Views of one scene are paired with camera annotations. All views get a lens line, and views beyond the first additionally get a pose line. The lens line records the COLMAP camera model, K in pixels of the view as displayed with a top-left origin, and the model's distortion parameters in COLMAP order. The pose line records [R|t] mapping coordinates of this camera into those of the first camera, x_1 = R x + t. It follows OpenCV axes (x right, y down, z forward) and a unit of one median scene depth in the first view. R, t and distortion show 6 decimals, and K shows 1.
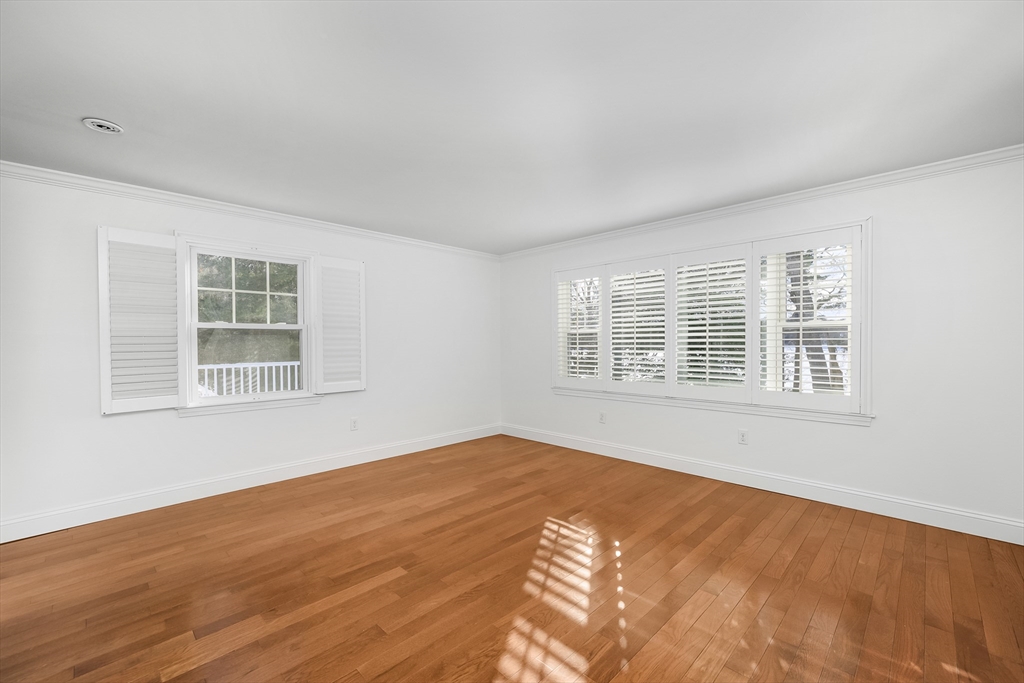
lens RADIAL K [[441.9, 0, 514.9], [0, 441.9, 339.7], [0, 0, 1]] dist [-0.000337, 0.000109]
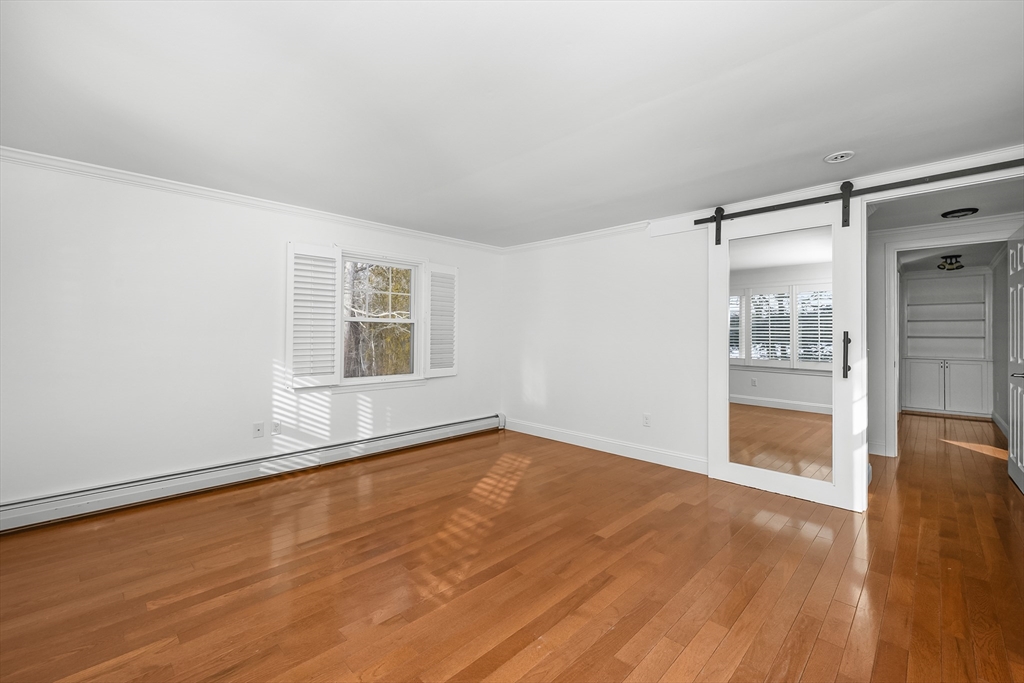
lens RADIAL K [[441.9, 0, 514.9], [0, 441.9, 339.7], [0, 0, 1]] dist [-0.000337, 0.000109]
pose [[-0.999993, 0.002724, -0.002365, -0.029157], [0.002712, 0.999983, 0.005255, 0.009809], [0.002379, 0.005249, -0.999983, 1.808076]]
